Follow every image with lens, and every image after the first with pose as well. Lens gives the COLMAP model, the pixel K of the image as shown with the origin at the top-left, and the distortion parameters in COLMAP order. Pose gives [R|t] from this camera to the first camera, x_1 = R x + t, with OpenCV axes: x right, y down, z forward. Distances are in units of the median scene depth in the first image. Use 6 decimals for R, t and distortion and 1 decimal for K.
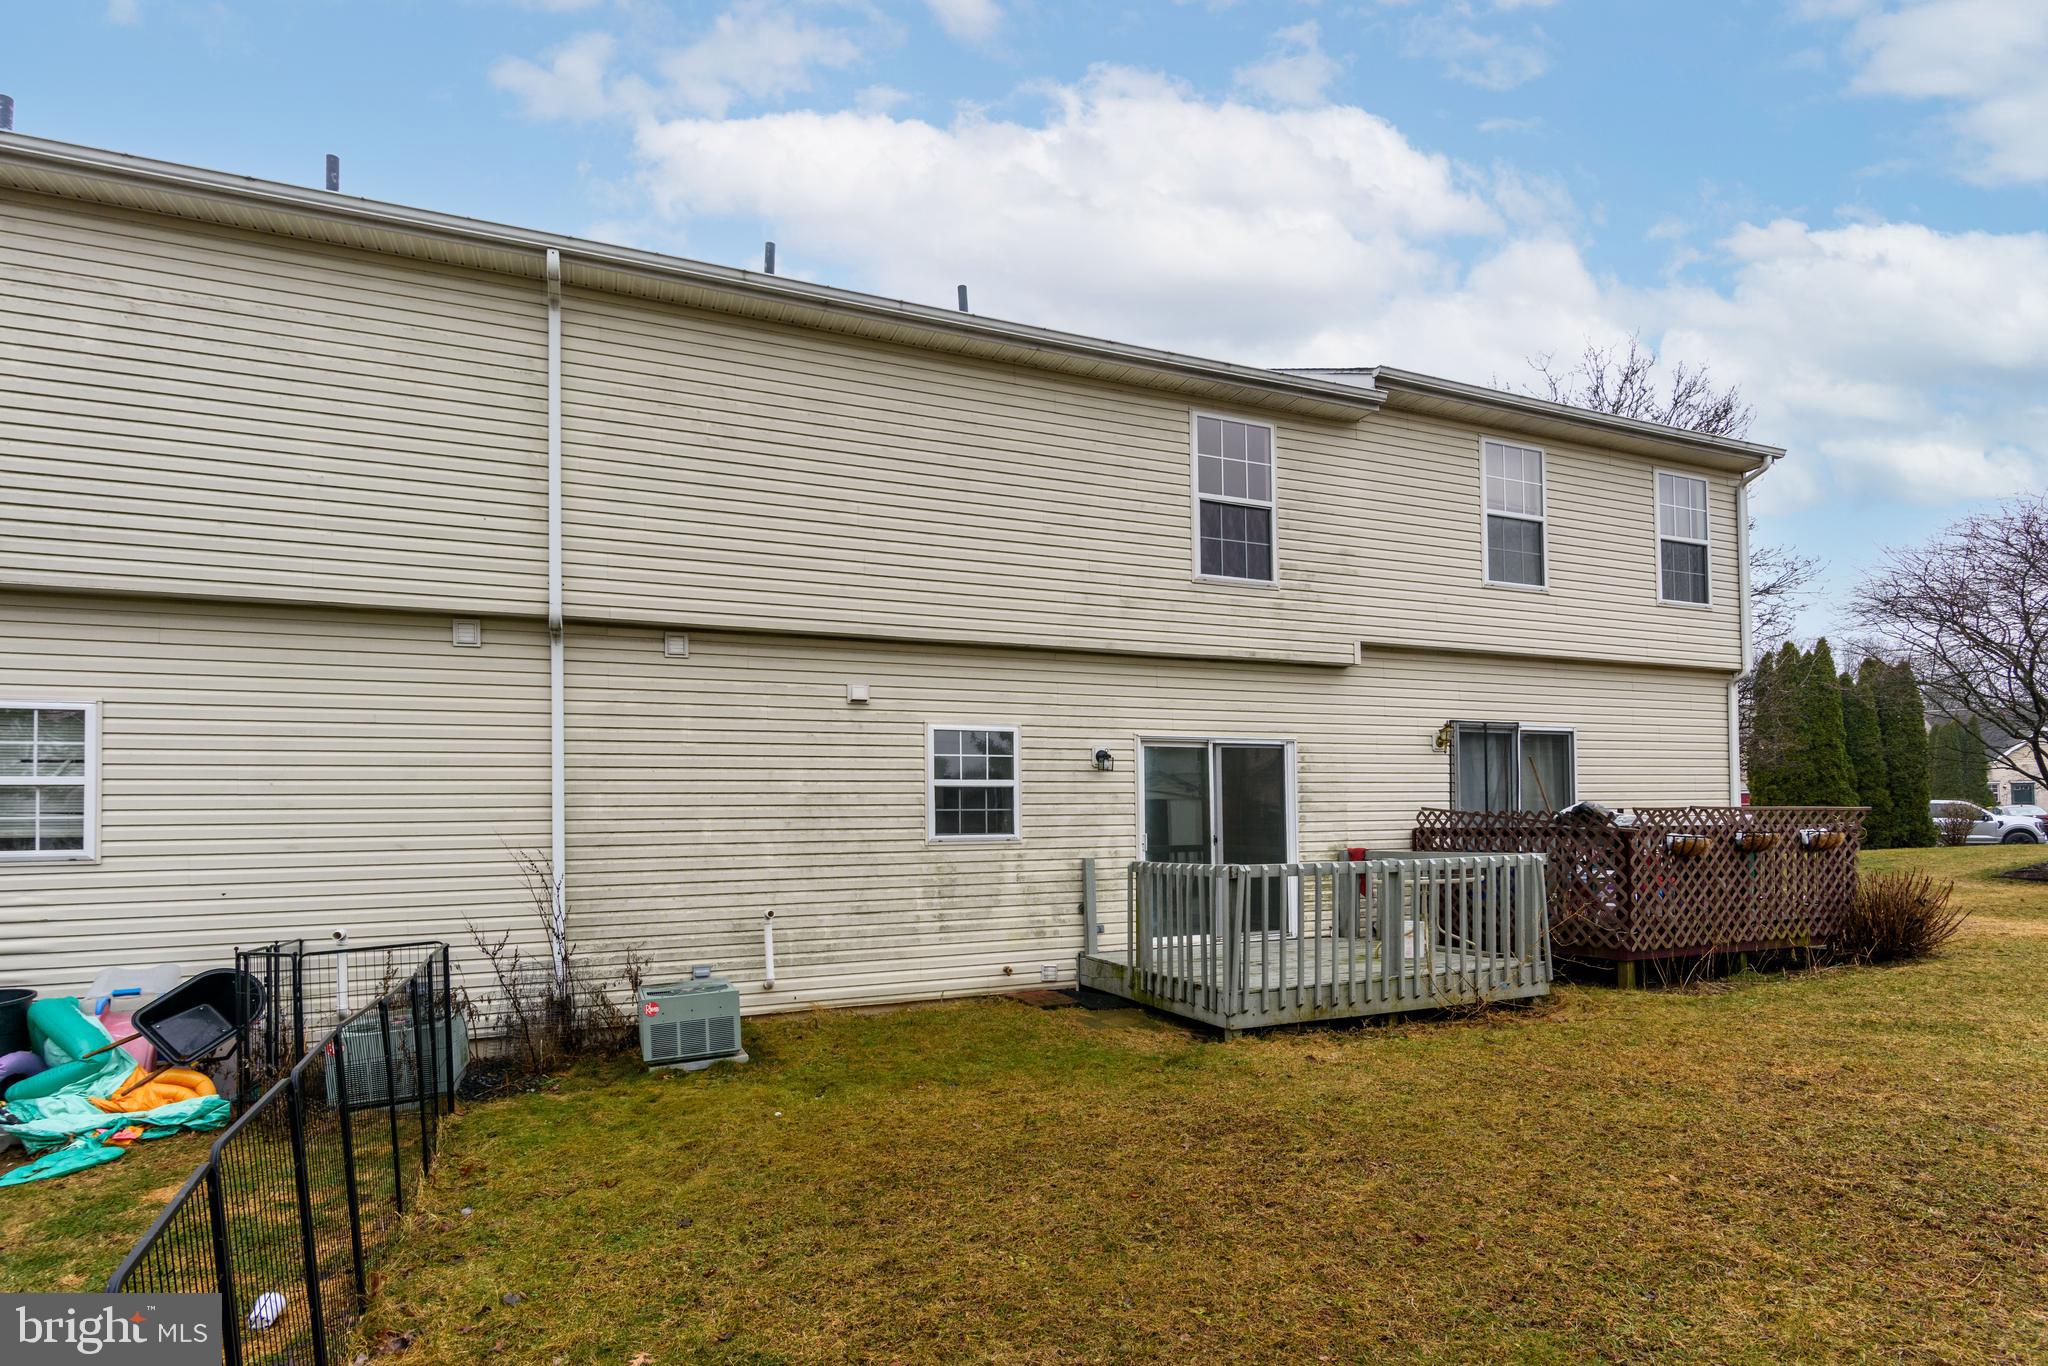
lens RADIAL K [[1064.5, 0, 951.8], [0, 1064.5, 794.6], [0, 0, 1]] dist [0.002266, 0.000480]
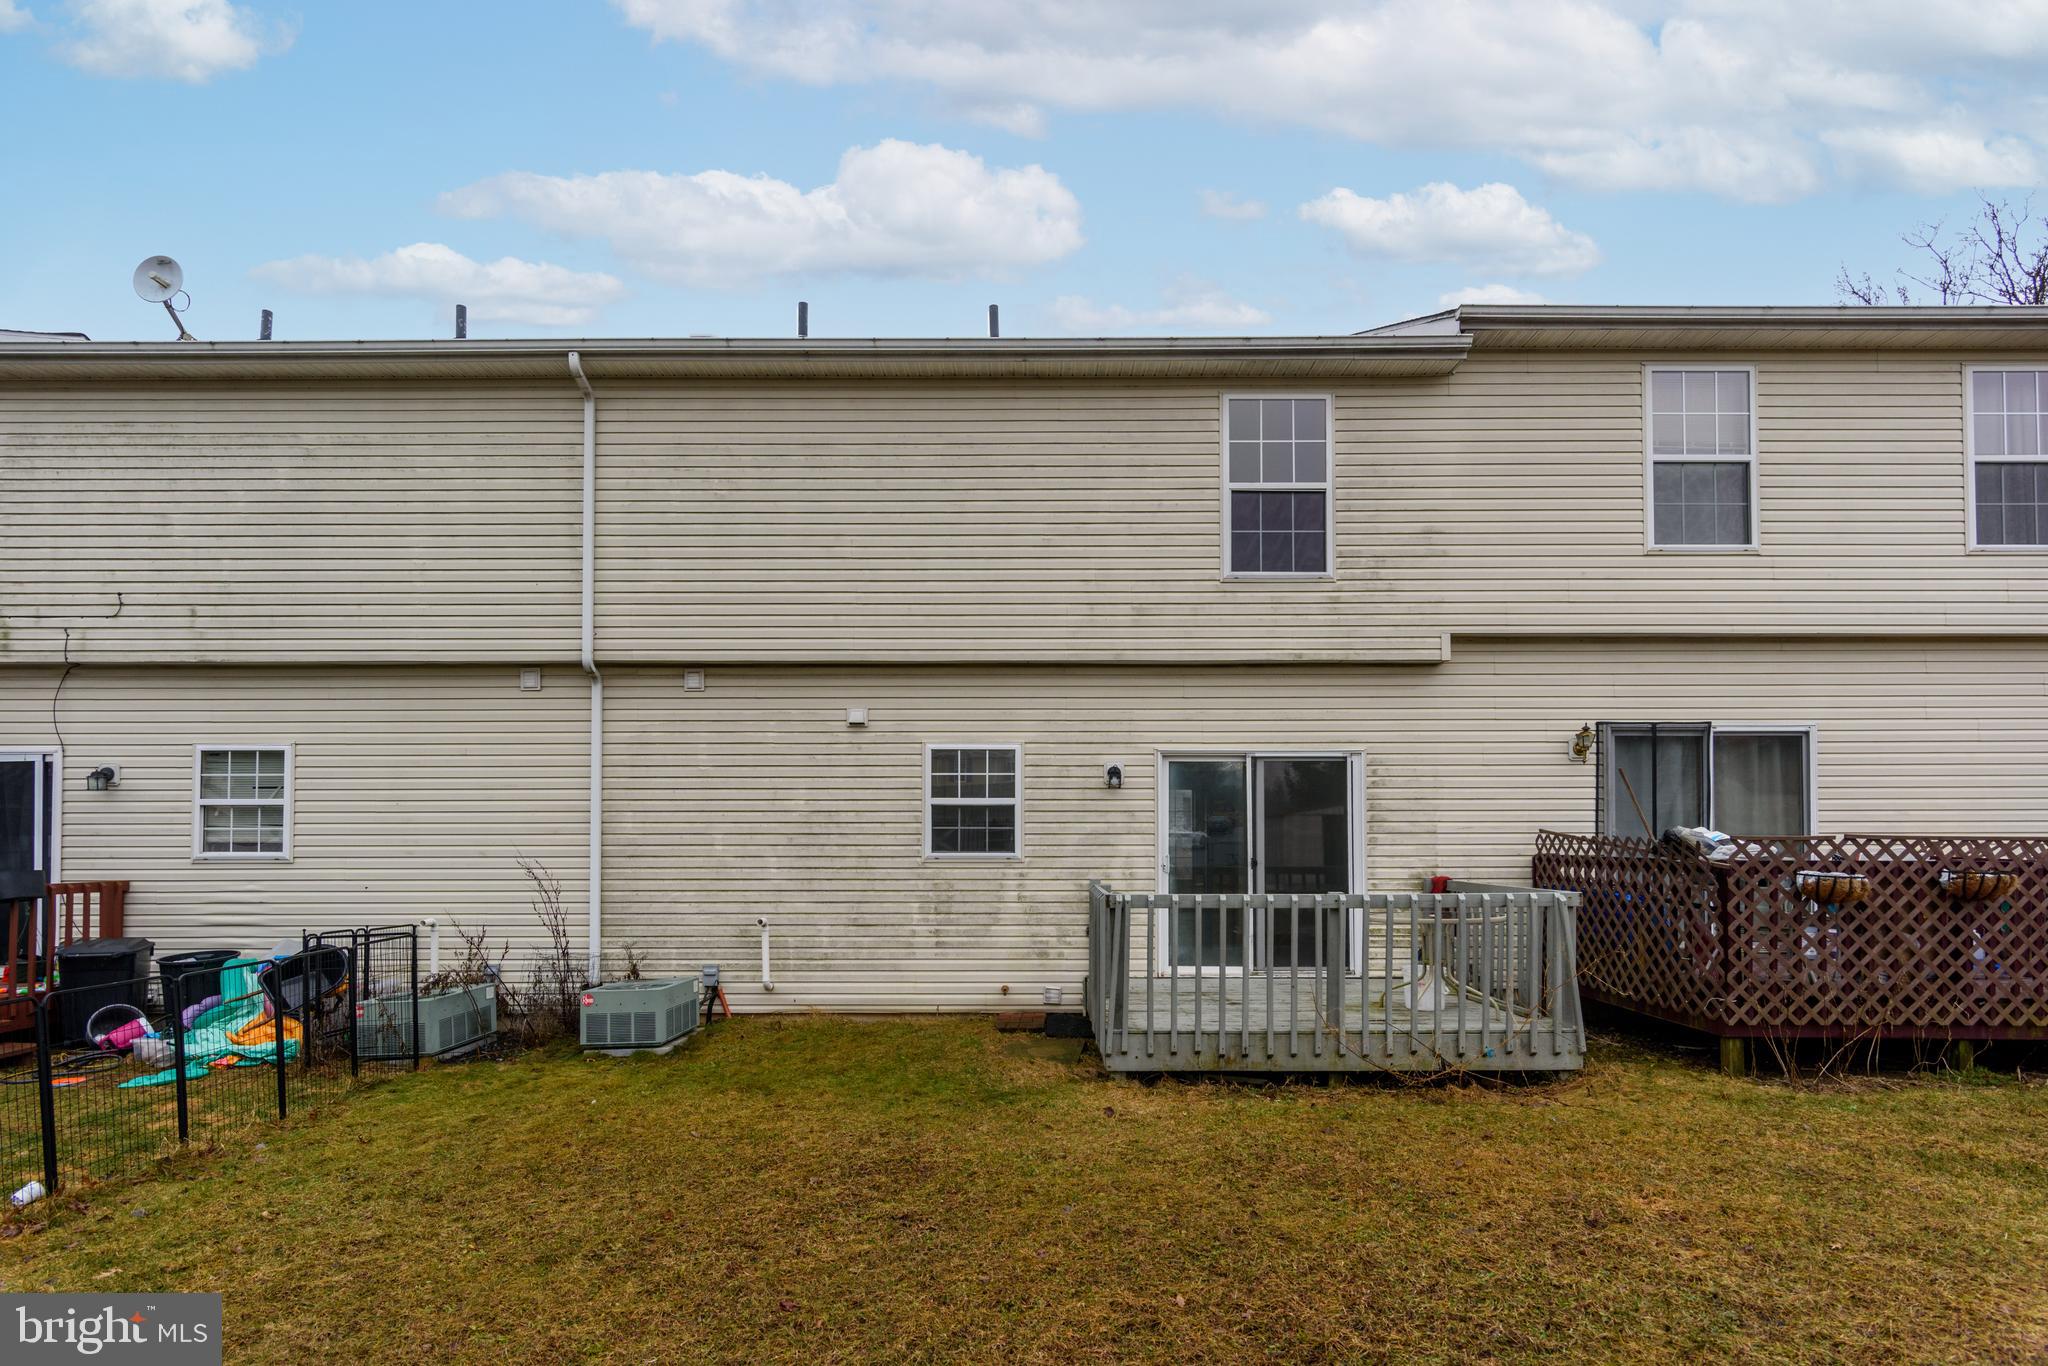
lens RADIAL K [[1037.1, 0, 962.6], [0, 1037.1, 804.7], [0, 0, 1]] dist [0.001796, -0.000152]
pose [[0.916722, 0.002394, -0.399518, 0.409204], [-0.000162, 0.999984, 0.005620, -0.013405], [0.399525, -0.005087, 0.916708, 0.097695]]
